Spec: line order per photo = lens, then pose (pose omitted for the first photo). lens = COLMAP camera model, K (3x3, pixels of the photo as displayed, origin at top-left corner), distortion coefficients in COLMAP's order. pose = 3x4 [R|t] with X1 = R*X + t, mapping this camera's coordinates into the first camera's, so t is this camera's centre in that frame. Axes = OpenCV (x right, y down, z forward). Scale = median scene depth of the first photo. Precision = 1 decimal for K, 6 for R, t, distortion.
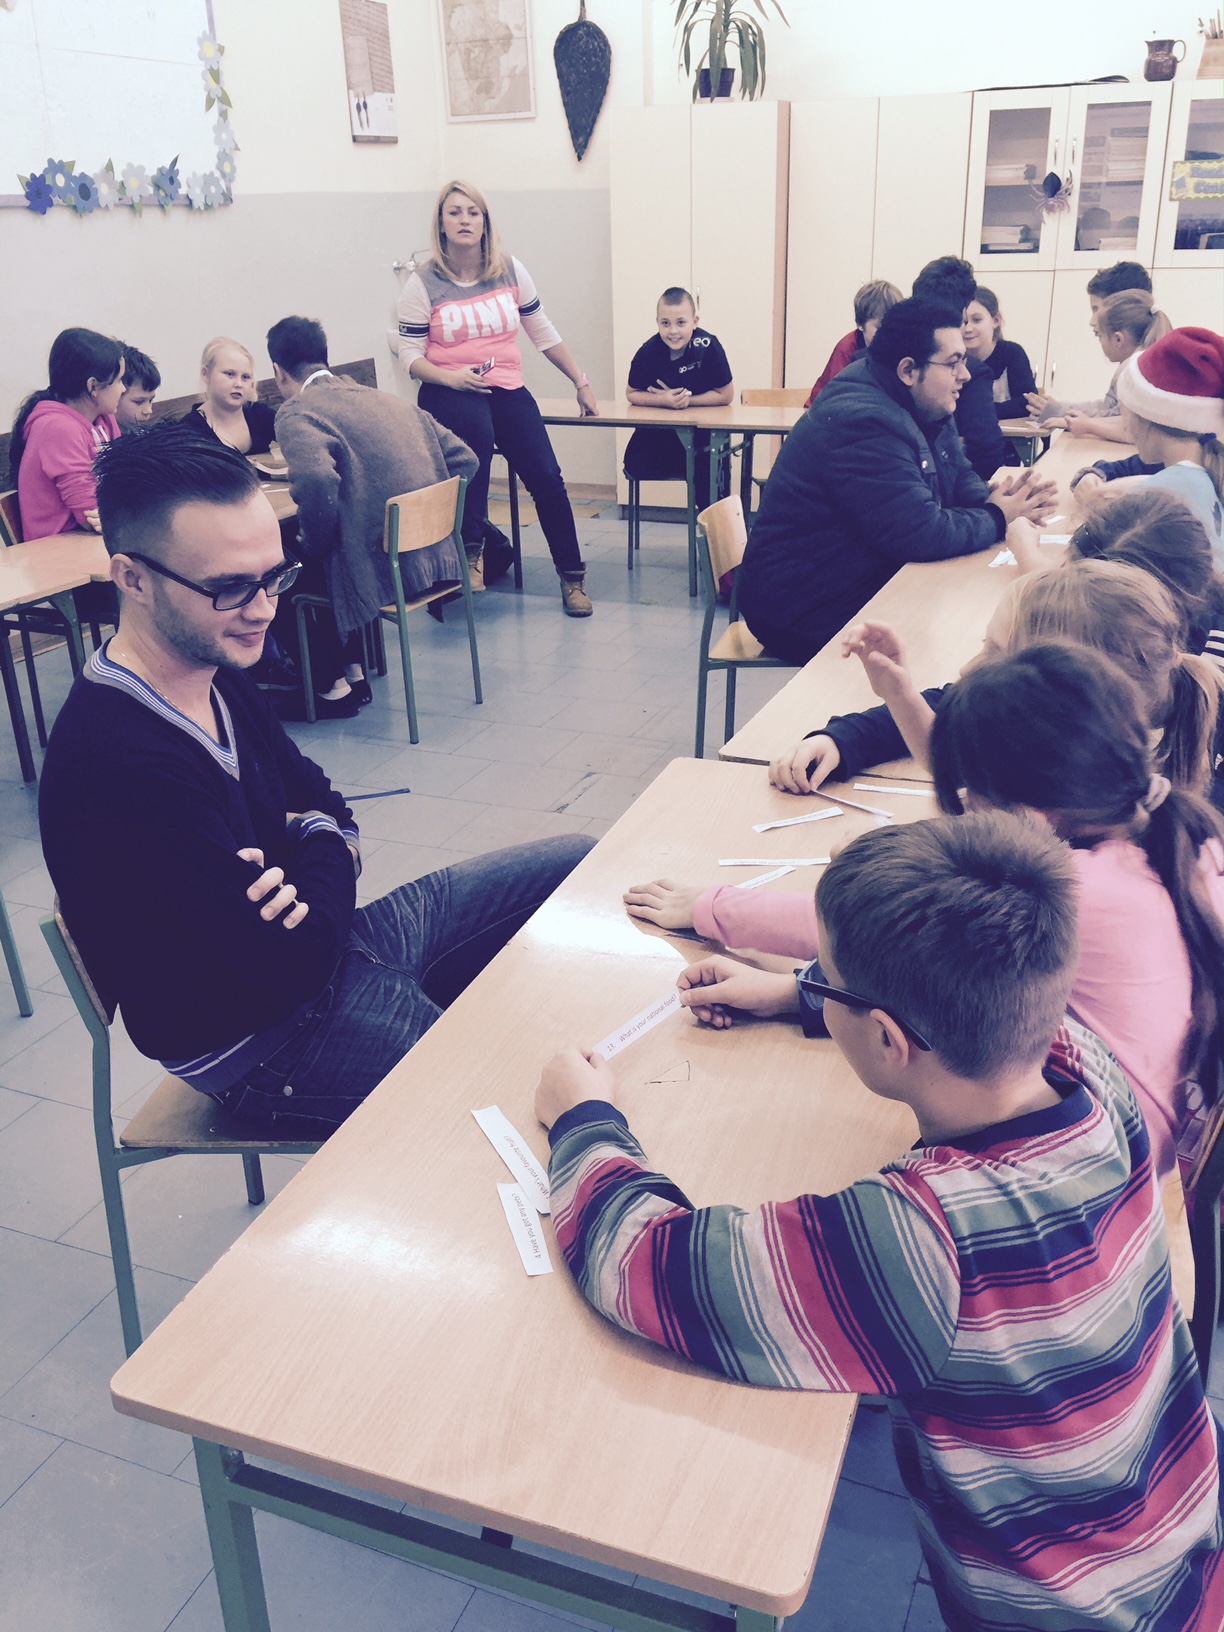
lens RADIAL K [[1440.4, 0, 619.9], [0, 1440.4, 851.7], [0, 0, 1]] dist [0.033972, -0.048827]
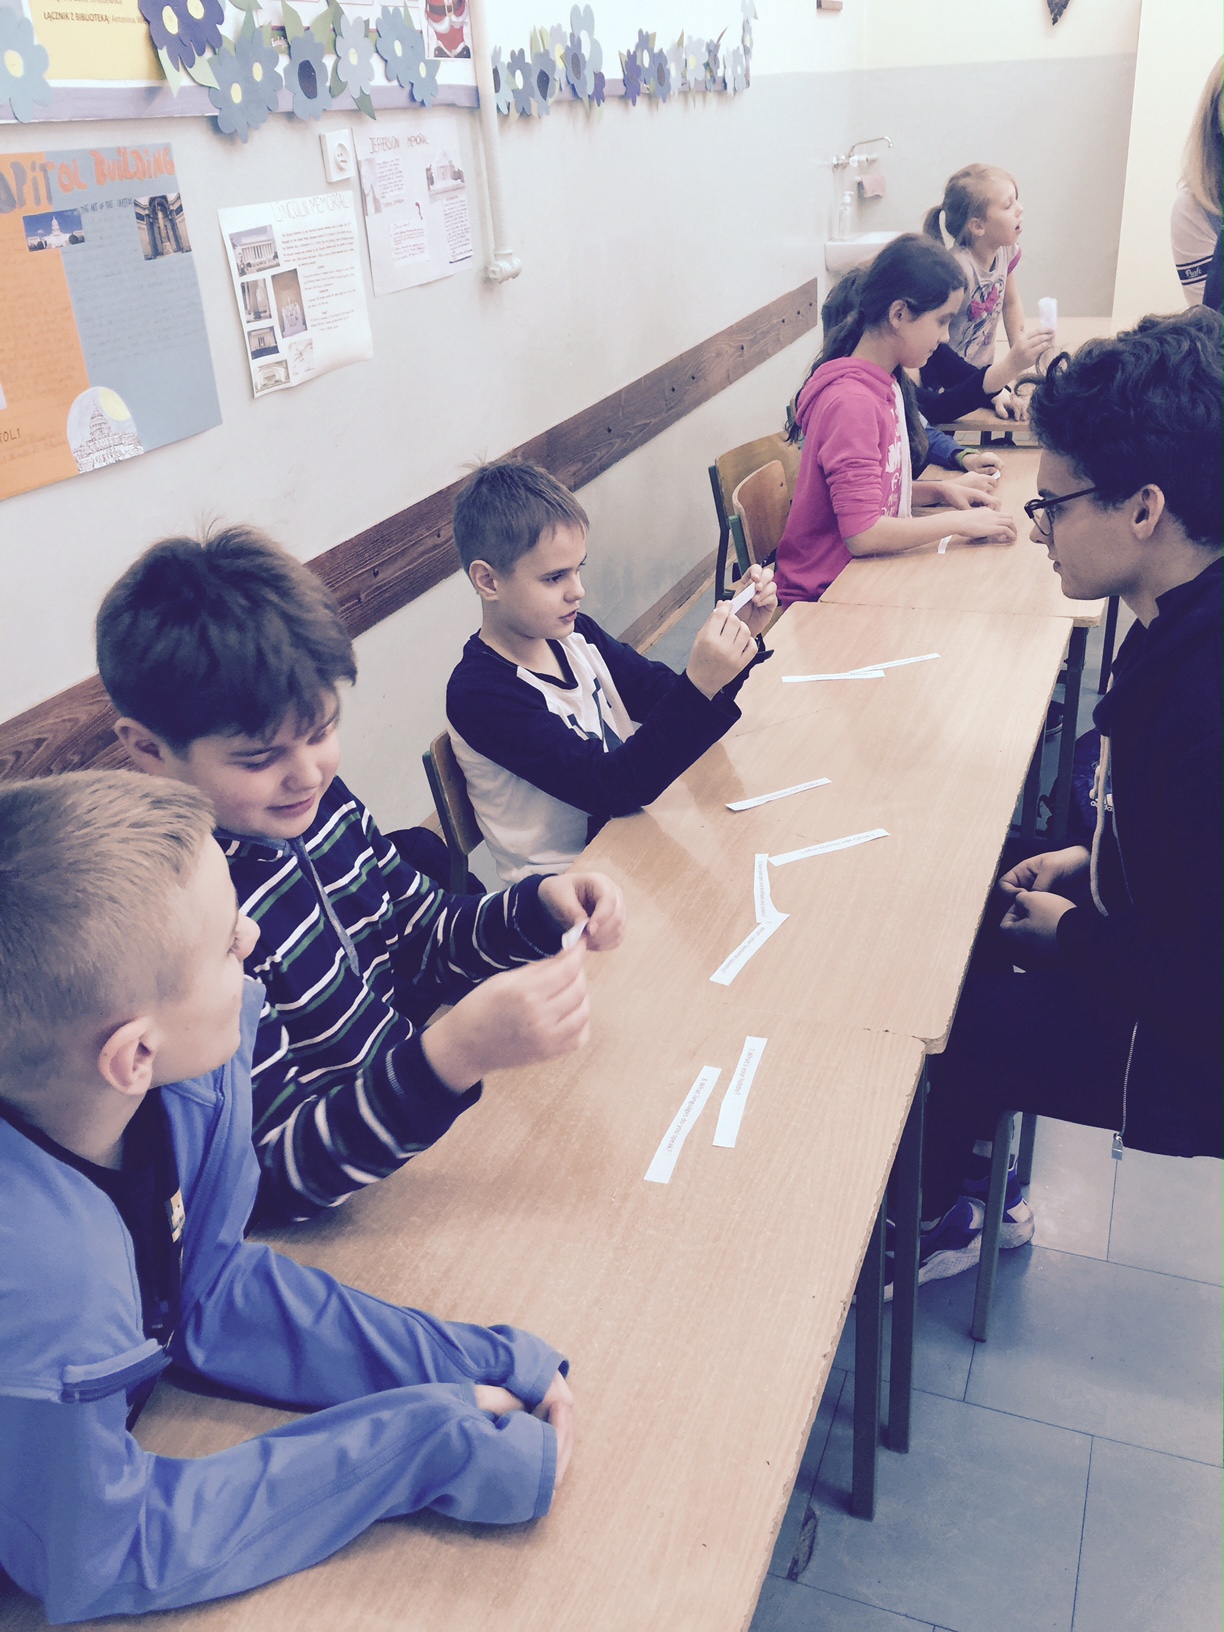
lens RADIAL K [[1421.0, 0, 608.5], [0, 1421.0, 821.7], [0, 0, 1]] dist [0.090524, -0.105186]
pose [[0.999414, -0.033566, 0.006736, -0.358728], [0.033234, 0.998456, 0.044499, -0.080952], [-0.008219, -0.044249, 0.998987, 0.185723]]
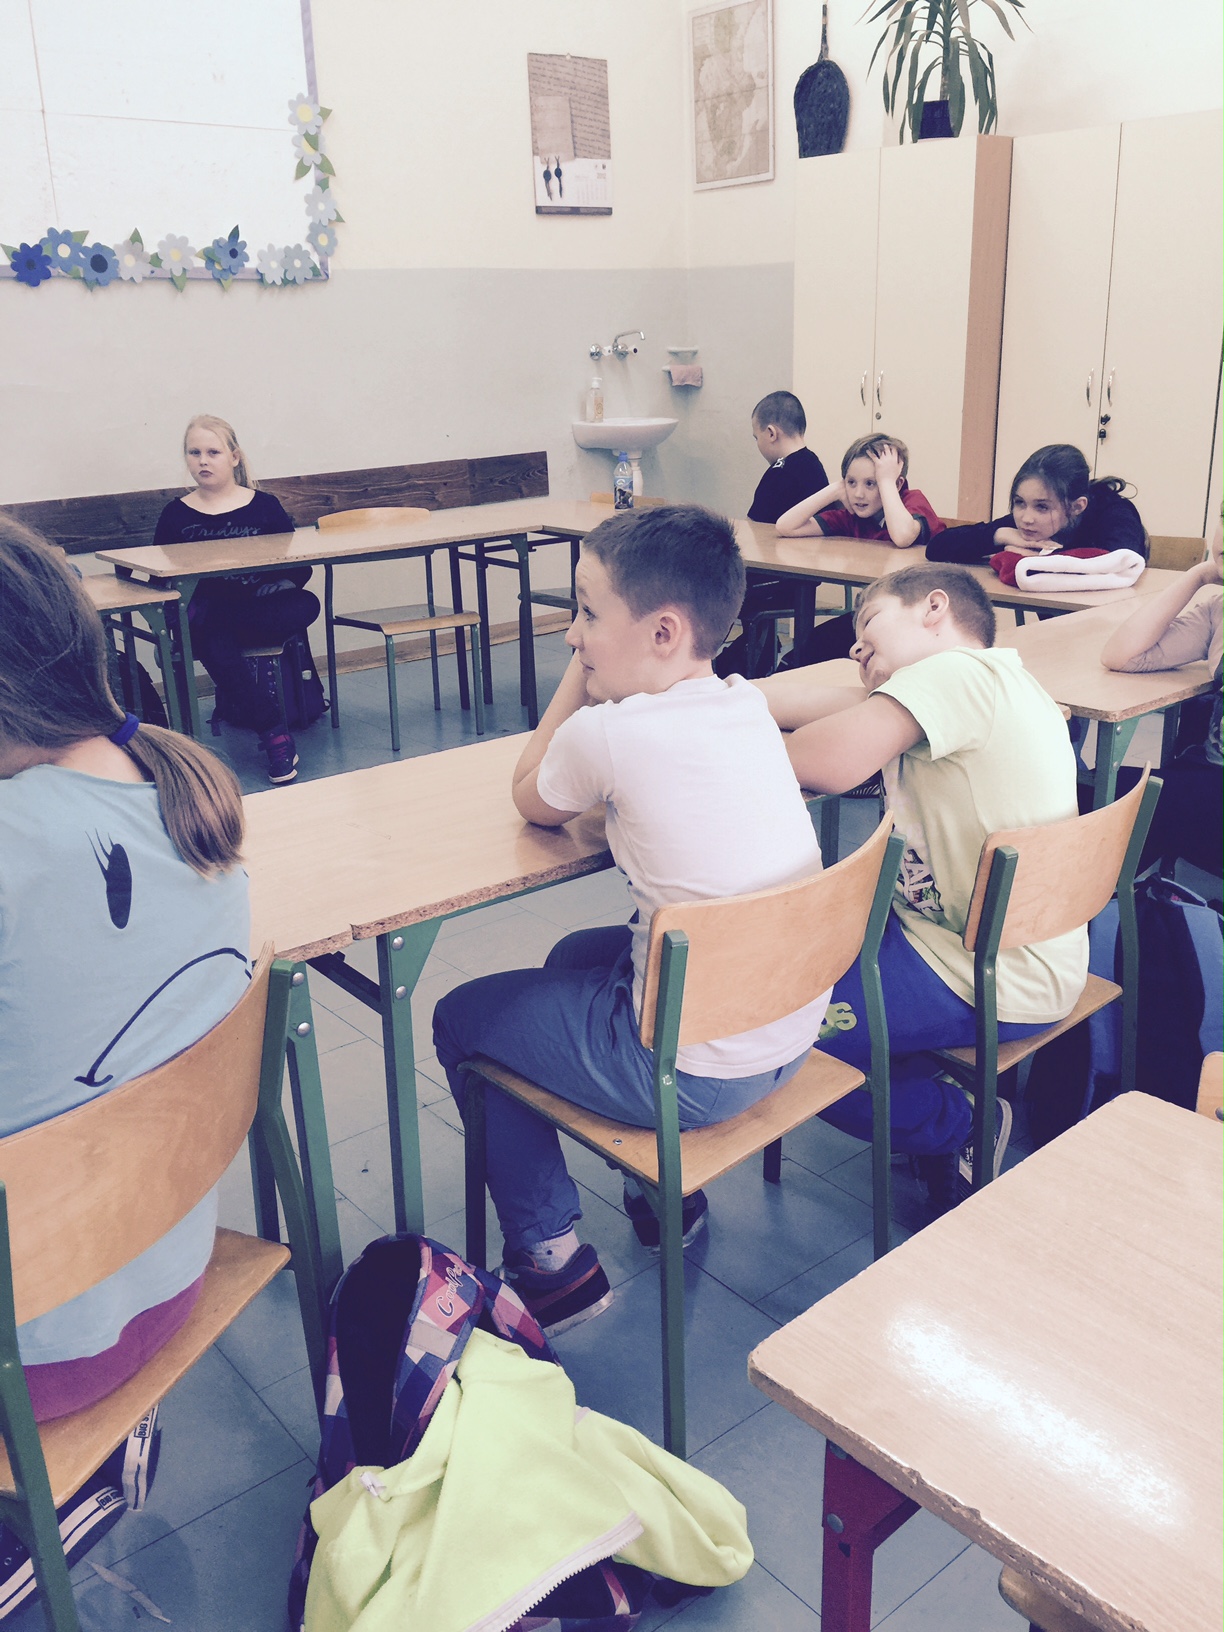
lens RADIAL K [[1421.0, 0, 611.6], [0, 1421.0, 821.7], [0, 0, 1]] dist [0.090524, -0.105186]
pose [[0.885929, 0.150804, -0.438620, 0.337292], [-0.183419, 0.982492, -0.032676, -0.112192], [0.426013, 0.109400, 0.898078, 0.292825]]
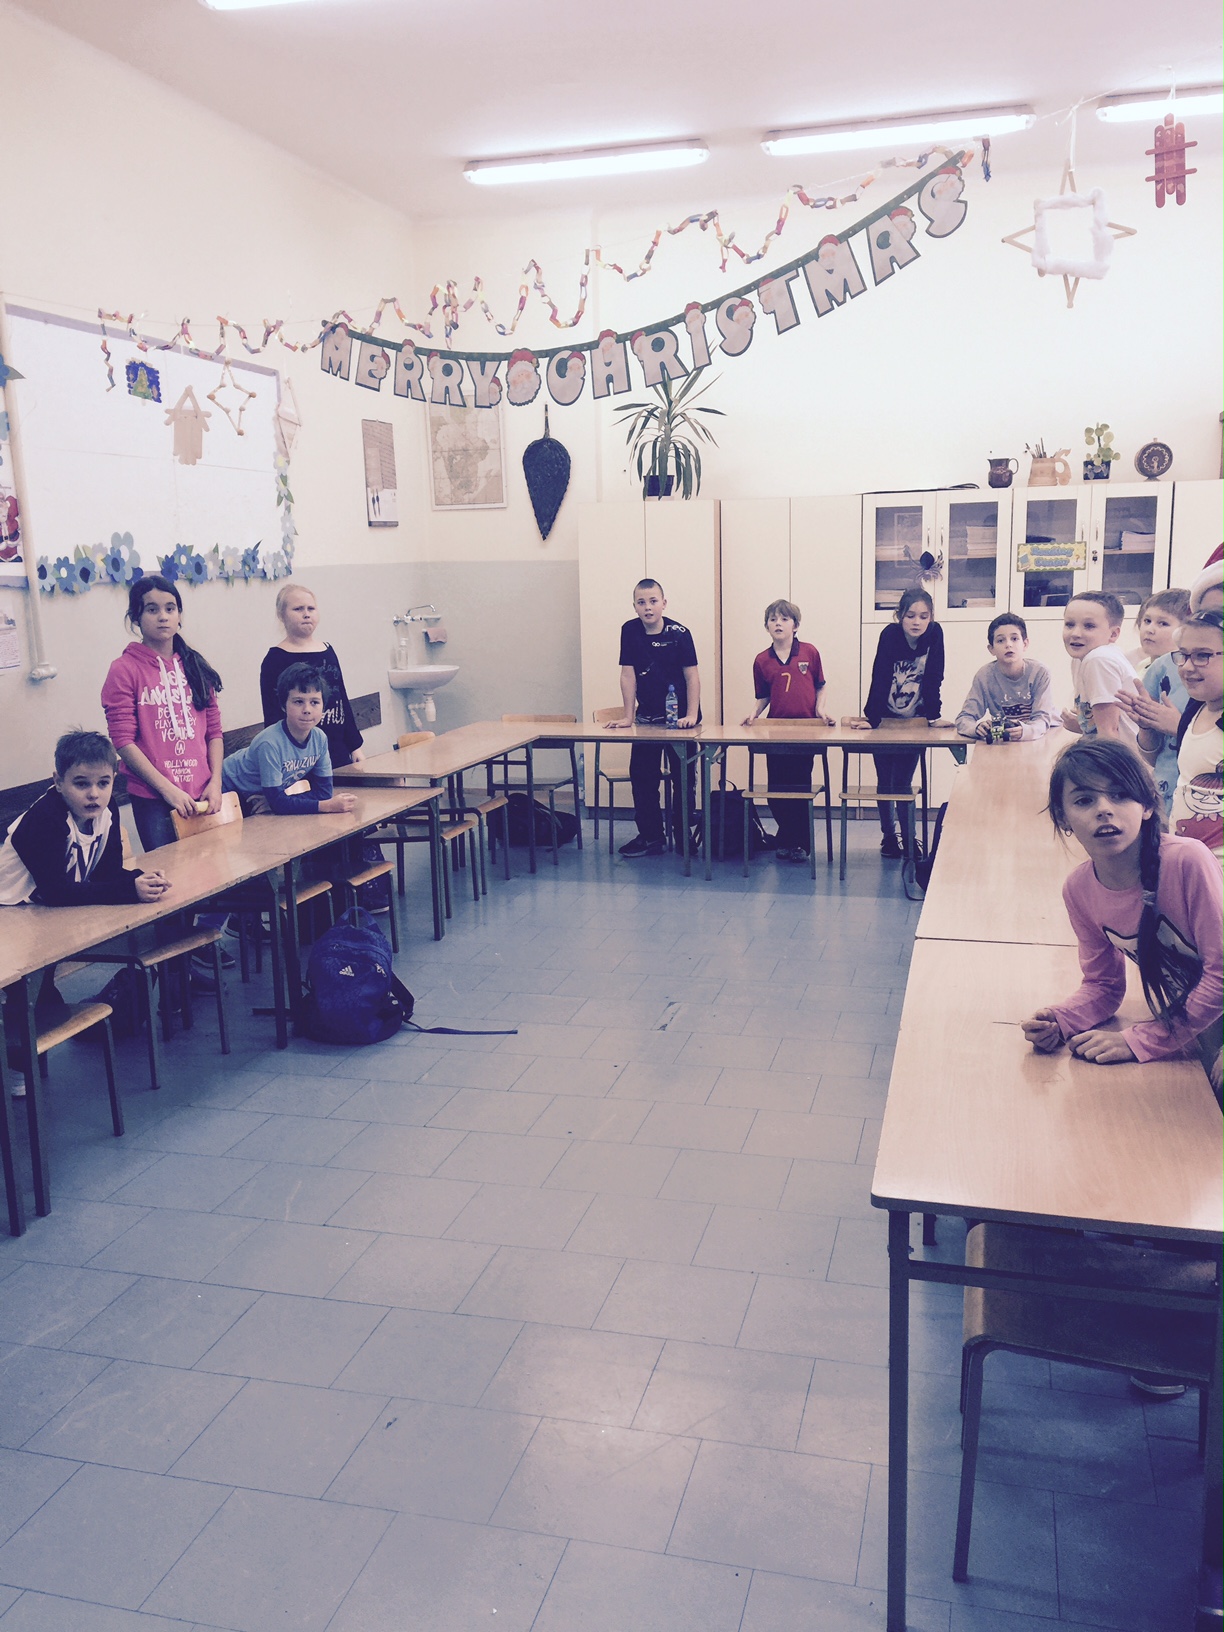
lens RADIAL K [[1421.0, 0, 611.4], [0, 1421.0, 824.8], [0, 0, 1]] dist [0.090524, -0.105186]
pose [[0.992352, -0.021455, 0.121560, -0.147727], [0.049023, 0.972287, -0.228594, 0.051006], [-0.113287, 0.232805, 0.965903, -0.156486]]
